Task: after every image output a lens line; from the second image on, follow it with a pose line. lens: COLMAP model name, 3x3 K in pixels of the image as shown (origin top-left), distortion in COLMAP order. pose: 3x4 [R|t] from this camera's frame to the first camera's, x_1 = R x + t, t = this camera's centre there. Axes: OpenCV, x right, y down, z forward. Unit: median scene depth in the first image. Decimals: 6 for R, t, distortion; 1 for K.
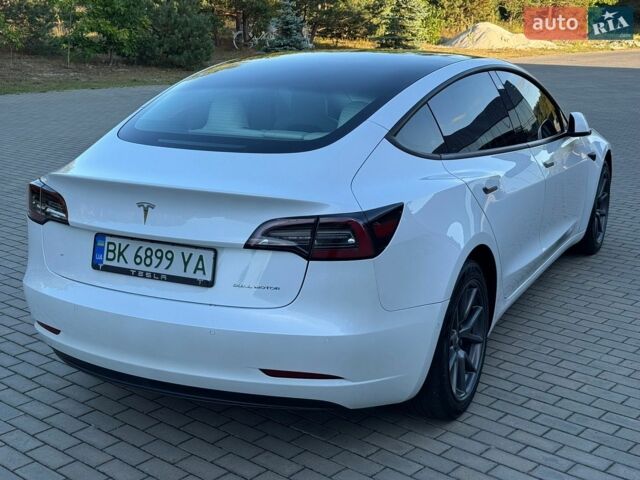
lens RADIAL K [[893.9, 0, 324.9], [0, 893.9, 240.3], [0, 0, 1]] dist [0.119094, 0.000000]
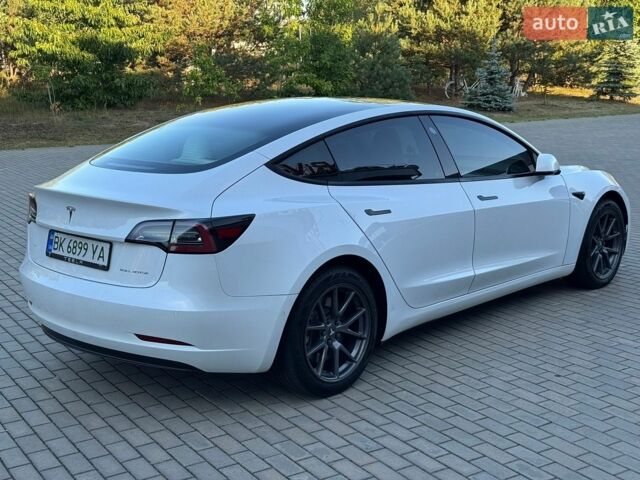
lens RADIAL K [[893.9, 0, 326.0], [0, 893.9, 240.7], [0, 0, 1]] dist [0.119094, 0.000000]
pose [[0.961615, 0.042865, -0.271033, 0.530979], [-0.057091, 0.997362, -0.044821, 0.047316], [0.268397, 0.058575, 0.961526, -0.204896]]
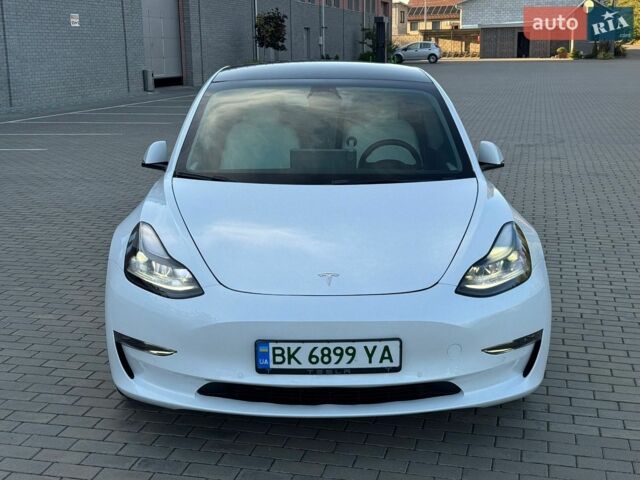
lens RADIAL K [[893.9, 0, 320.5], [0, 893.9, 238.7], [0, 0, 1]] dist [0.119094, 0.000000]
pose [[0.888618, -0.259167, 0.378406, -0.543246], [0.121810, 0.928774, 0.350058, -0.451568], [-0.442177, -0.264974, 0.856894, 0.173829]]
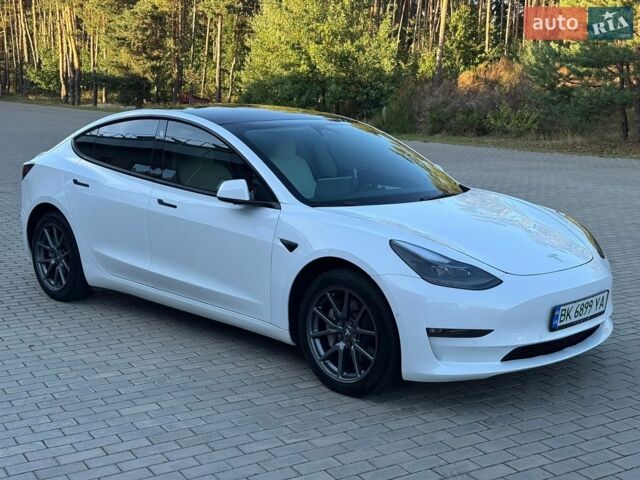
lens RADIAL K [[893.9, 0, 325.3], [0, 893.9, 233.5], [0, 0, 1]] dist [0.119094, 0.000000]
pose [[0.337471, -0.316039, 0.886697, -1.551577], [-0.022089, 0.939038, 0.343102, -0.572261], [-0.941077, -0.135374, 0.309918, 0.945665]]
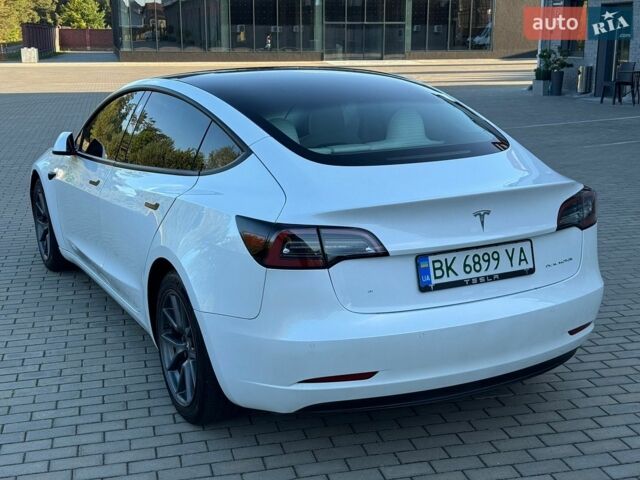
lens RADIAL K [[893.9, 0, 320.7], [0, 893.9, 244.9], [0, 0, 1]] dist [0.119094, 0.000000]
pose [[0.584079, -0.198630, 0.787019, -1.107046], [0.214144, 0.972953, 0.086631, -0.129684], [-0.782939, 0.117936, 0.610817, 0.498454]]
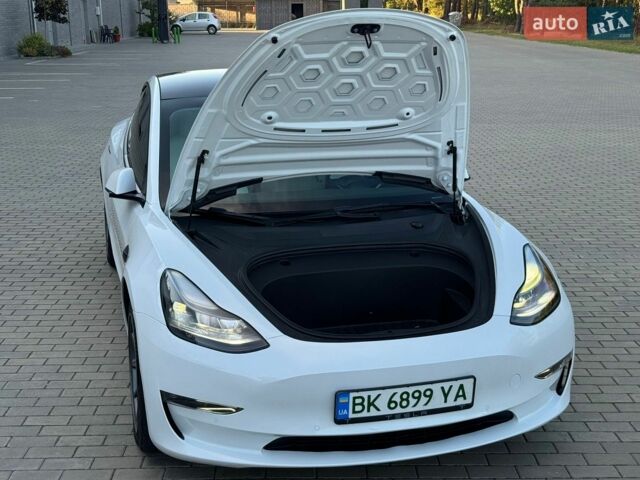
lens RADIAL K [[893.9, 0, 319.4], [0, 893.9, 242.6], [0, 0, 1]] dist [0.119094, 0.000000]
pose [[0.754722, -0.324656, 0.570081, -0.773120], [0.081220, 0.908521, 0.409869, -0.551977], [-0.650997, -0.263036, 0.712050, 0.392561]]
